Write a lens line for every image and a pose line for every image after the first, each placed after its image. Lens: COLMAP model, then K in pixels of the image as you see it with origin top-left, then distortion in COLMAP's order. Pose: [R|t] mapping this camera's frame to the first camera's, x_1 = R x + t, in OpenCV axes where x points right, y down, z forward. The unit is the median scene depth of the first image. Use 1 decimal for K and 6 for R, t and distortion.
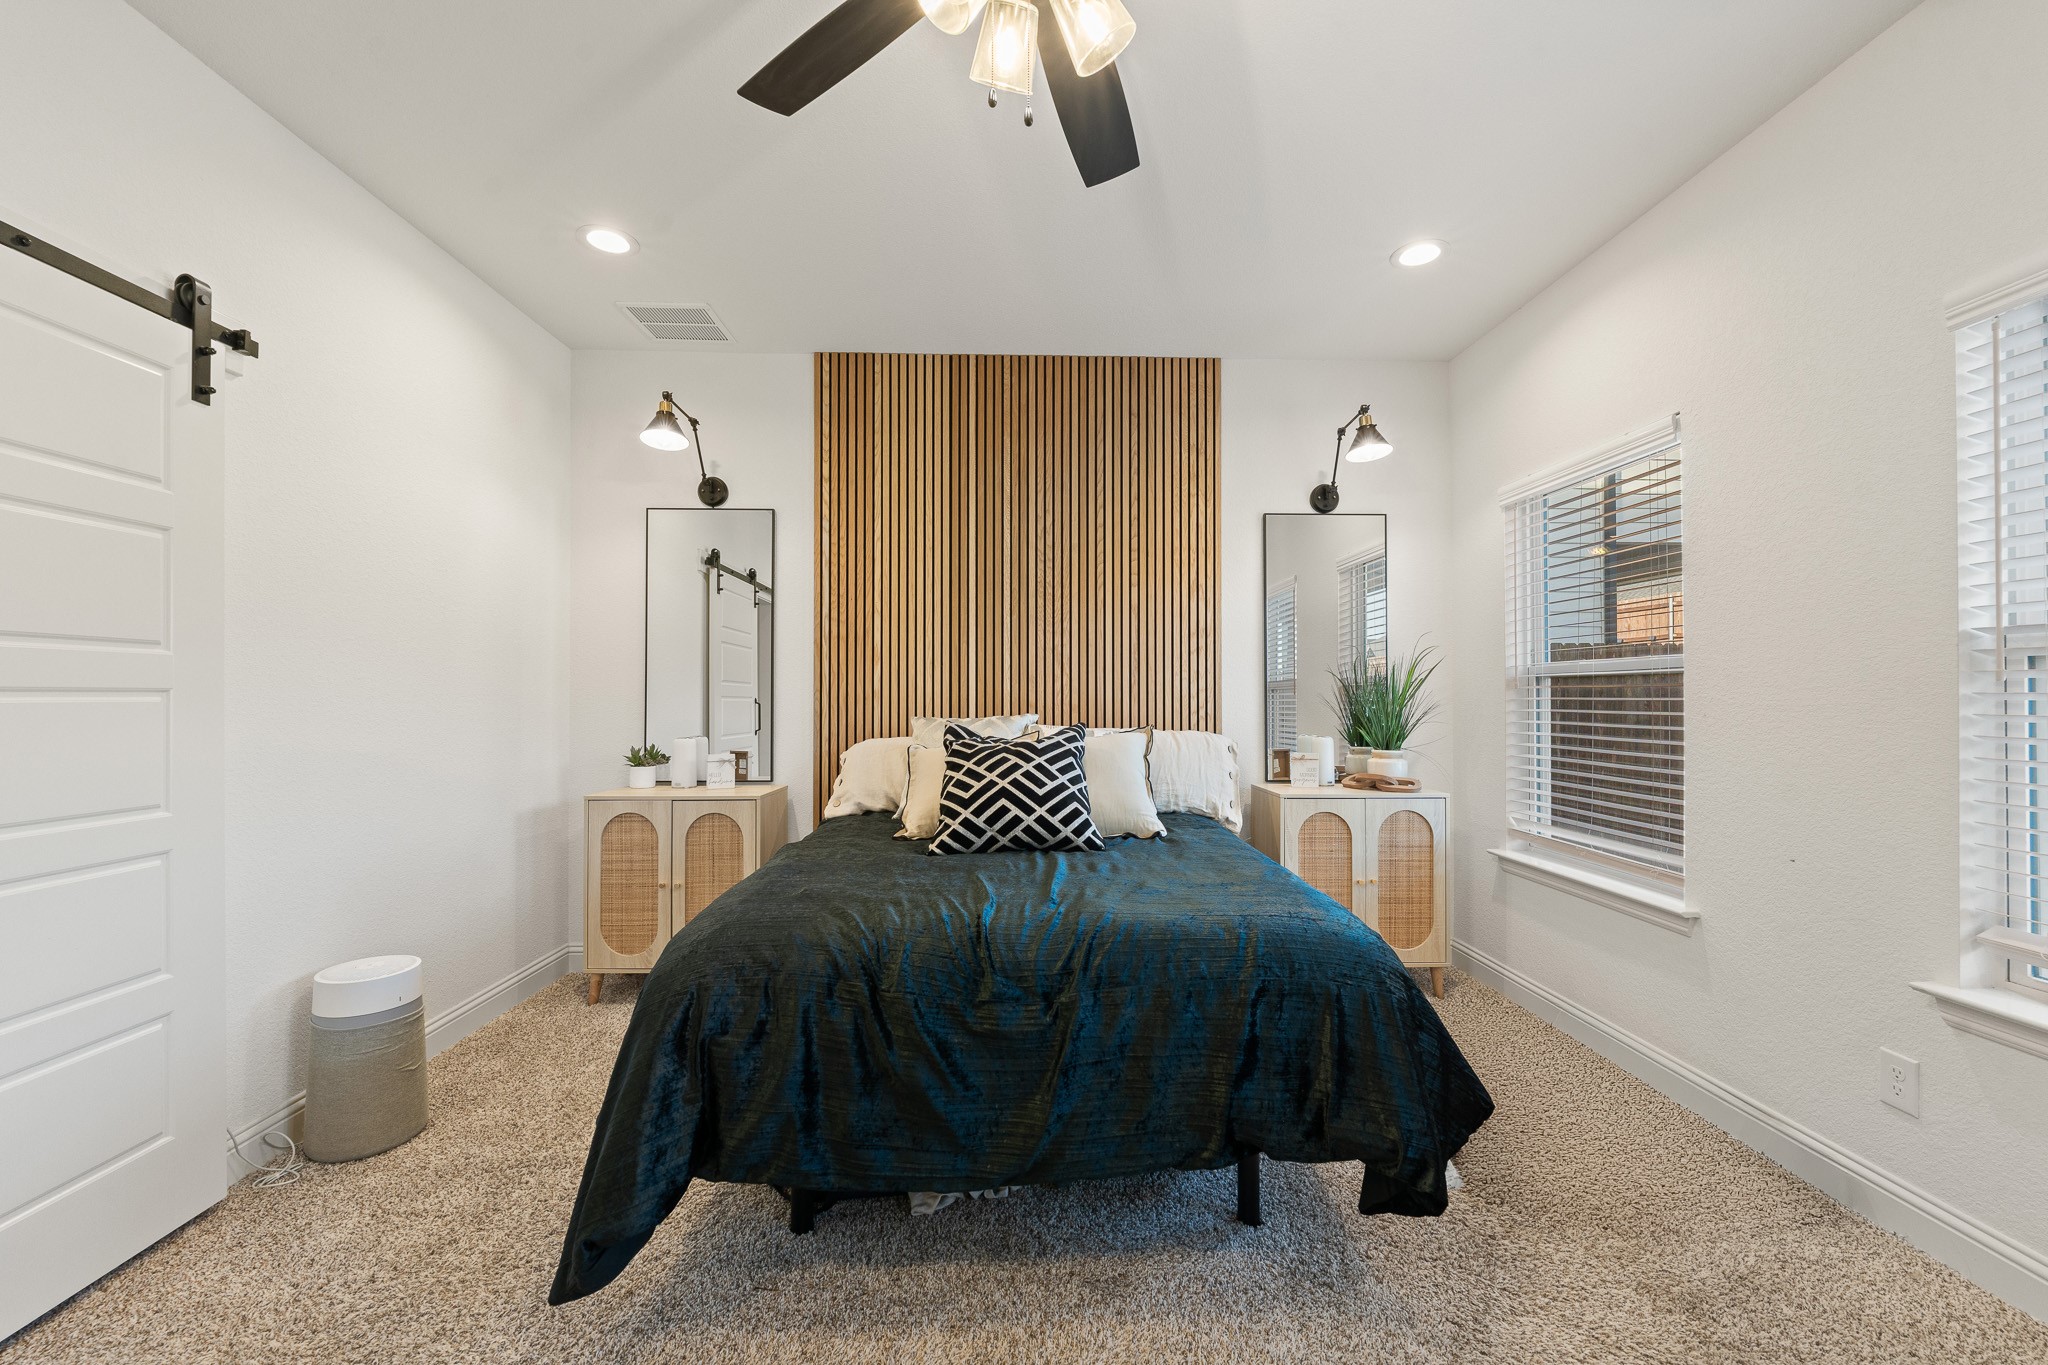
lens RADIAL K [[830.7, 0, 1025.9], [0, 830.7, 686.0], [0, 0, 1]] dist [-0.003709, 0.000429]
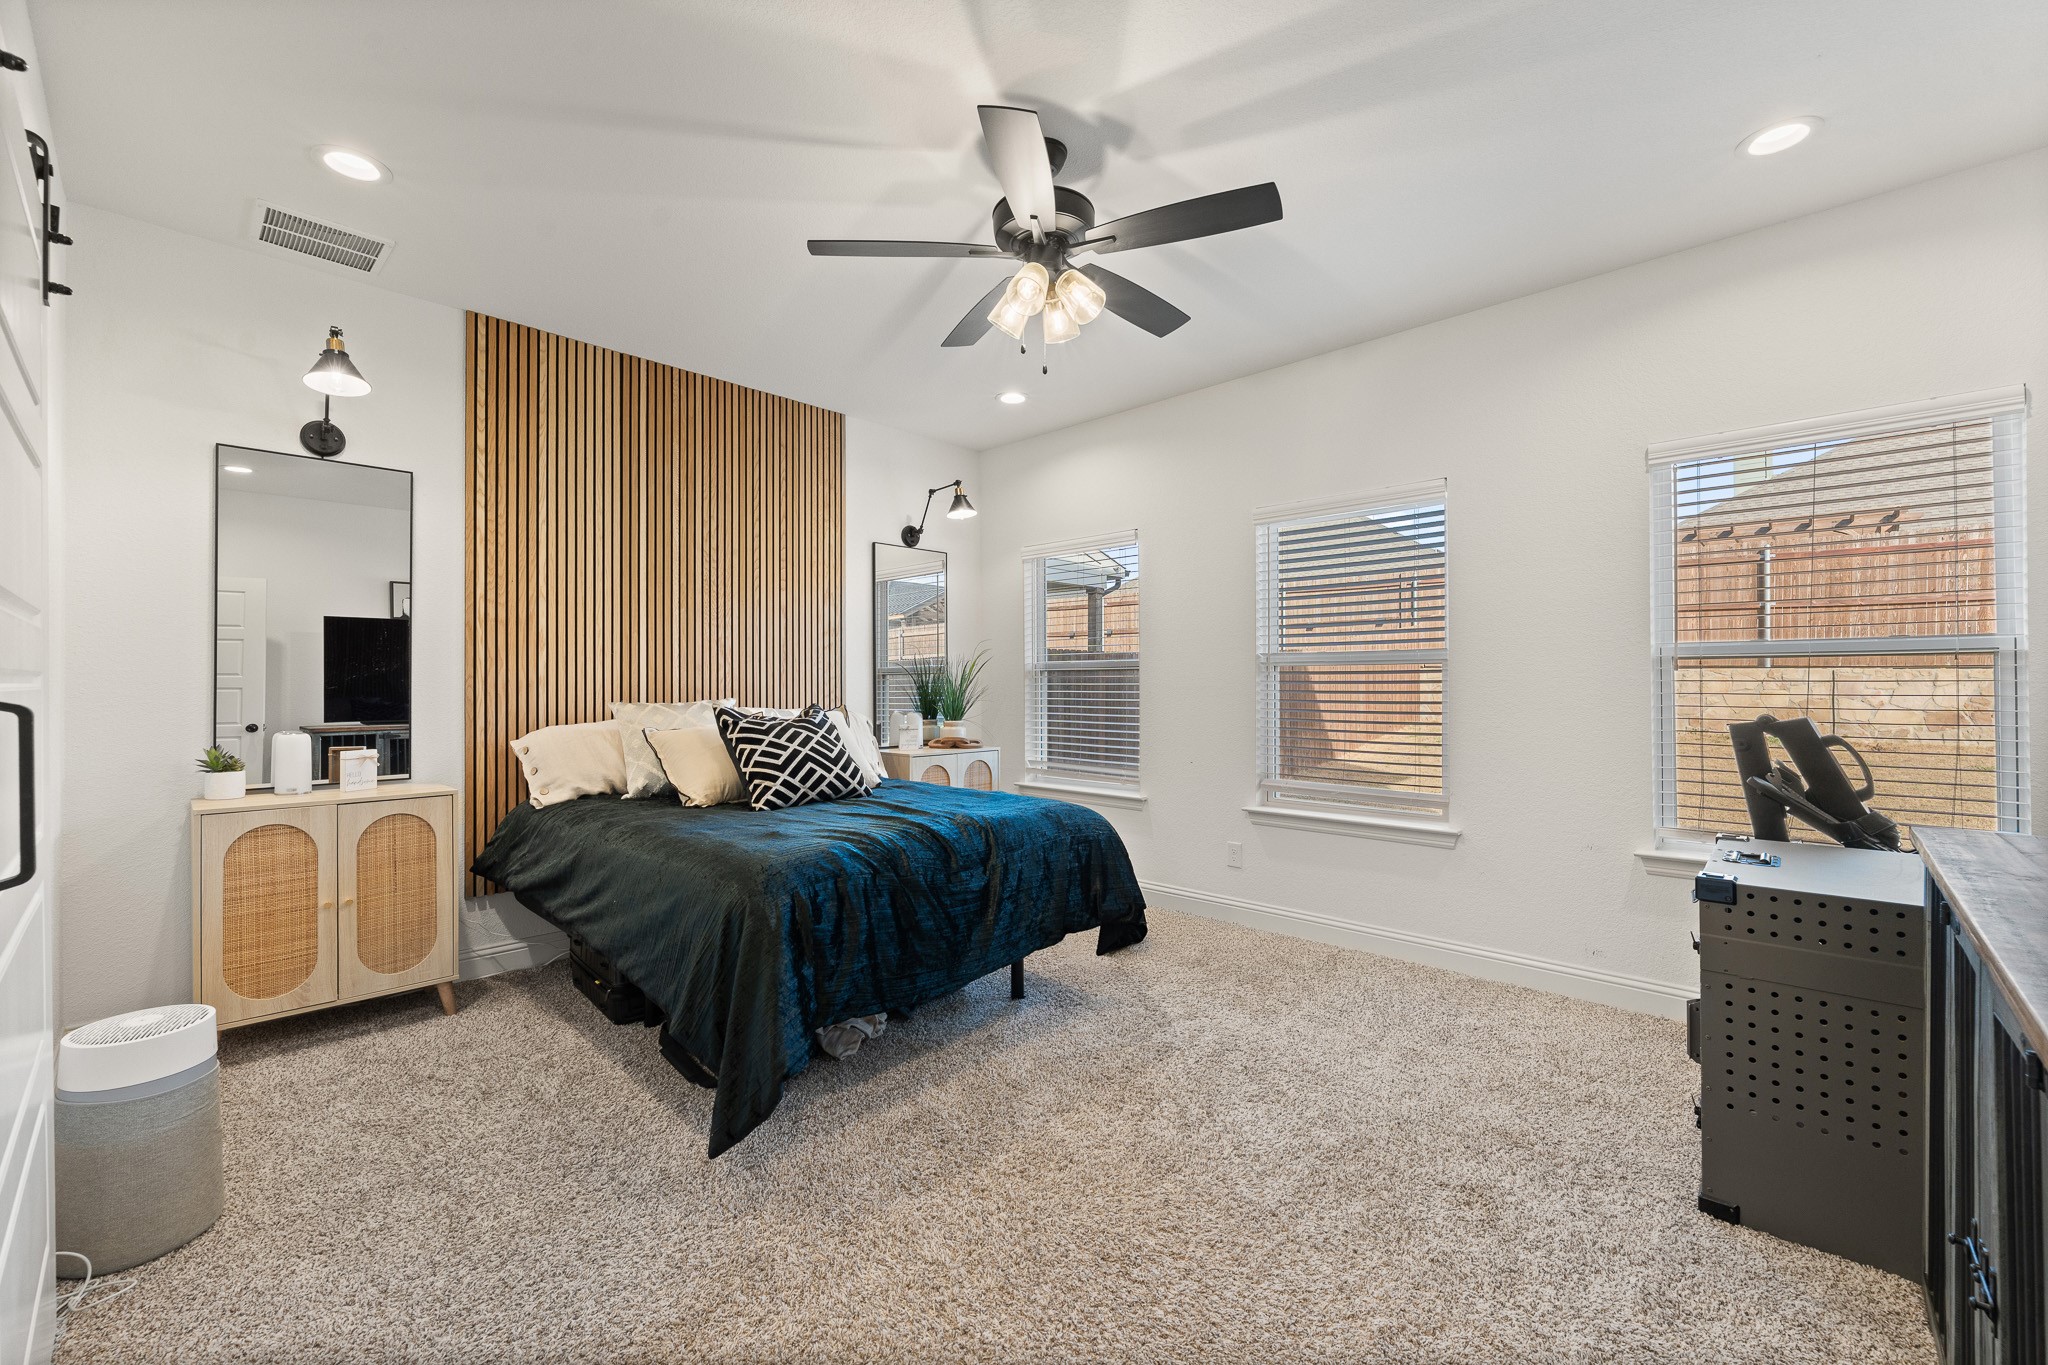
lens RADIAL K [[830.7, 0, 1034.3], [0, 830.7, 680.5], [0, 0, 1]] dist [-0.003709, 0.000429]
pose [[0.705009, 0.000632, 0.709198, -0.507038], [-0.008214, 0.999940, 0.007274, -0.002352], [-0.709150, -0.010954, 0.704972, -0.109844]]
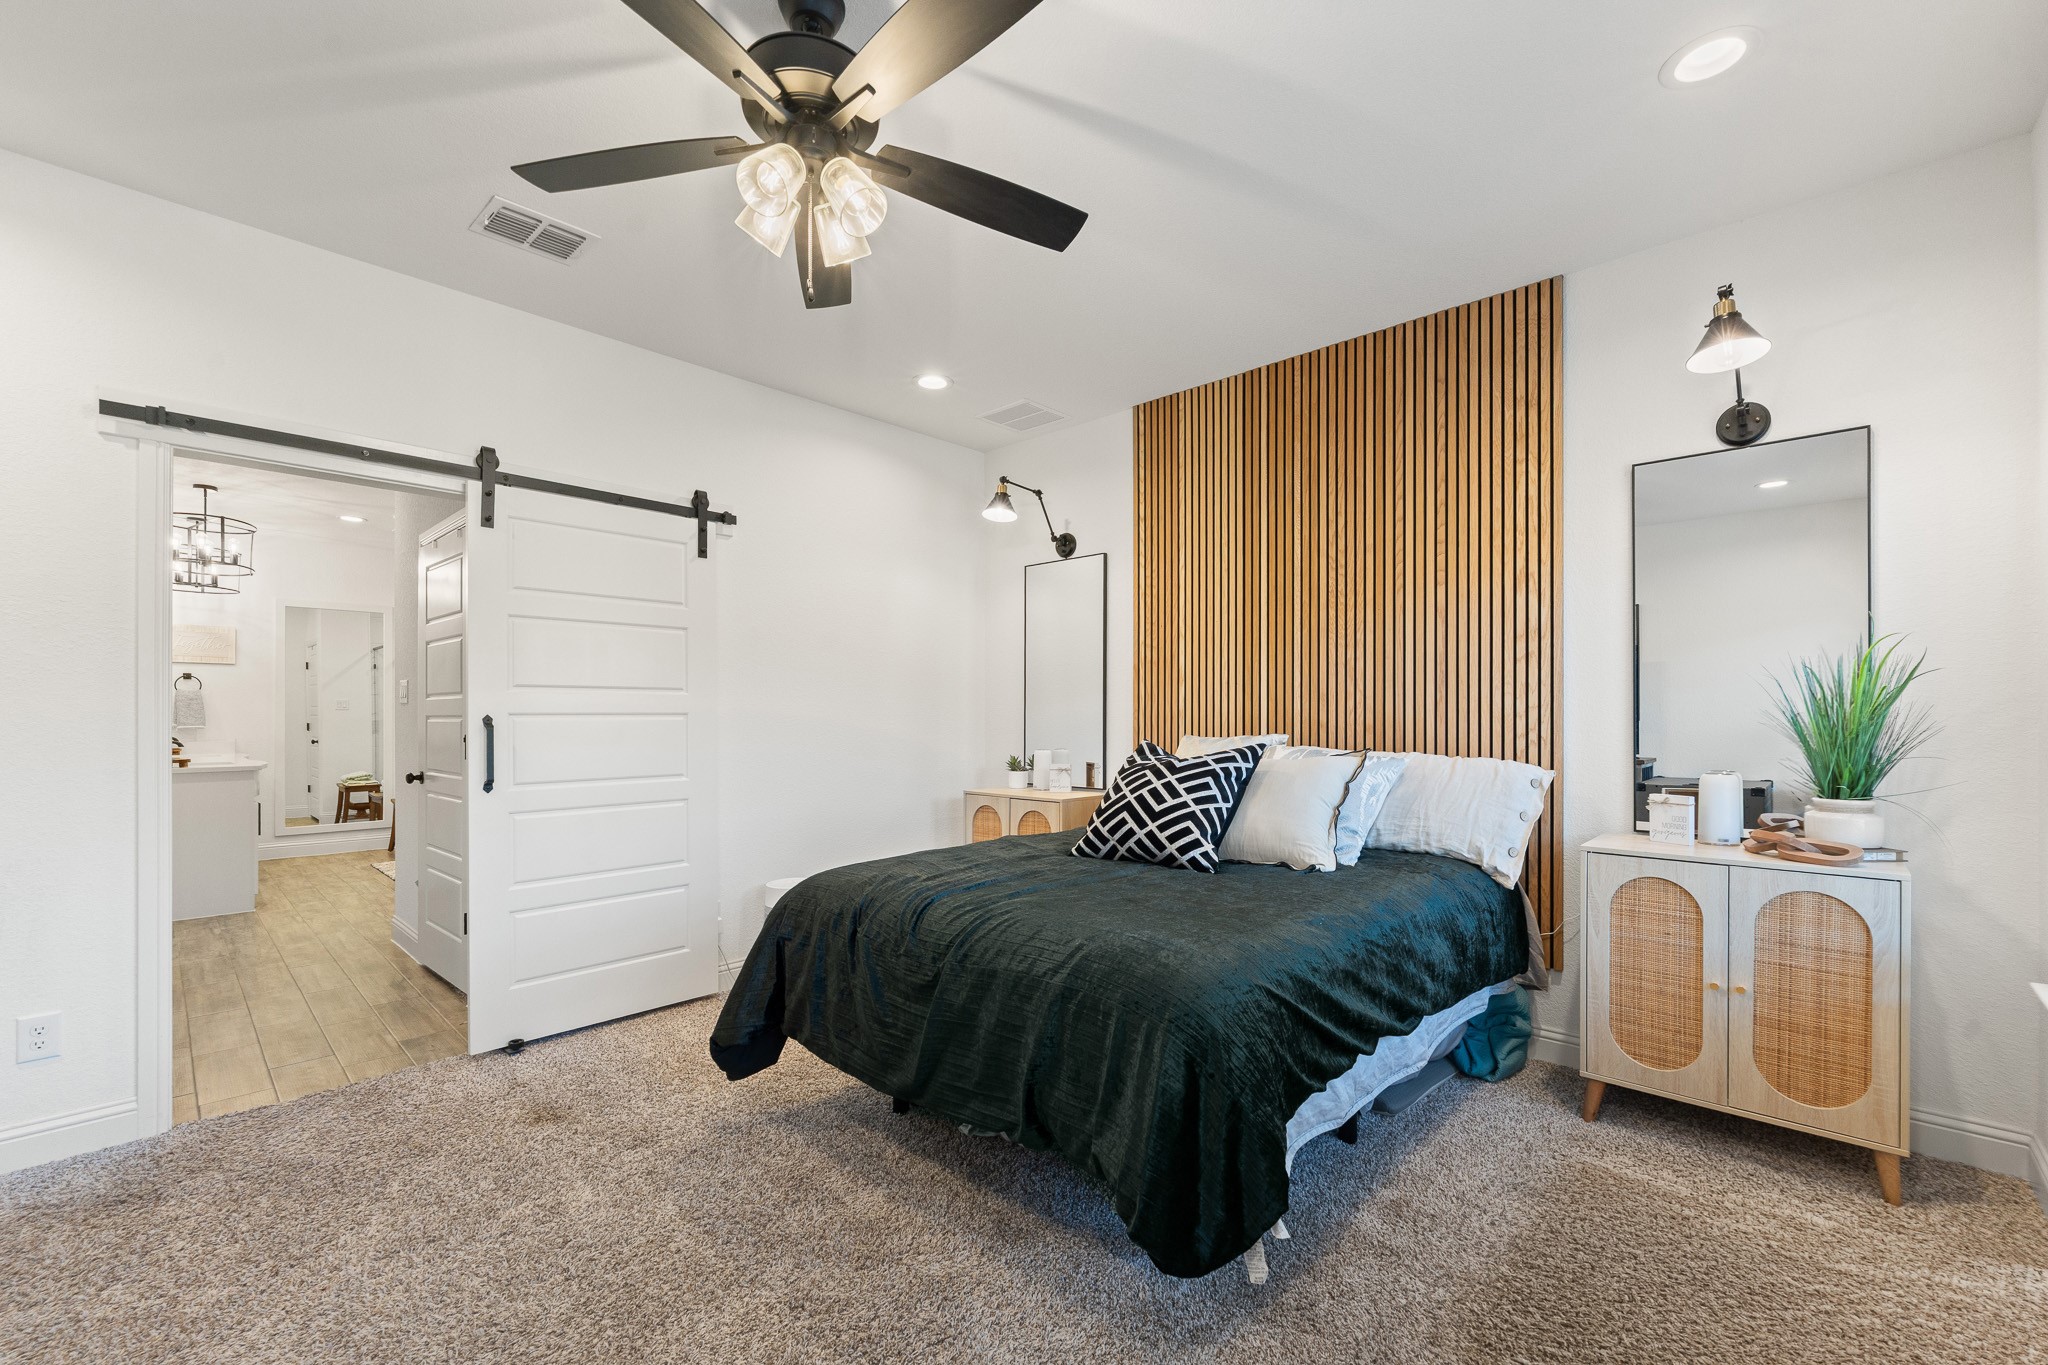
lens RADIAL K [[830.7, 0, 1012.9], [0, 830.7, 715.7], [0, 0, 1]] dist [-0.003709, 0.000429]
pose [[0.705239, -0.000788, -0.708969, 0.462277], [0.011559, 0.999879, 0.010387, -0.000961], [0.708876, -0.015521, 0.705163, 0.103782]]
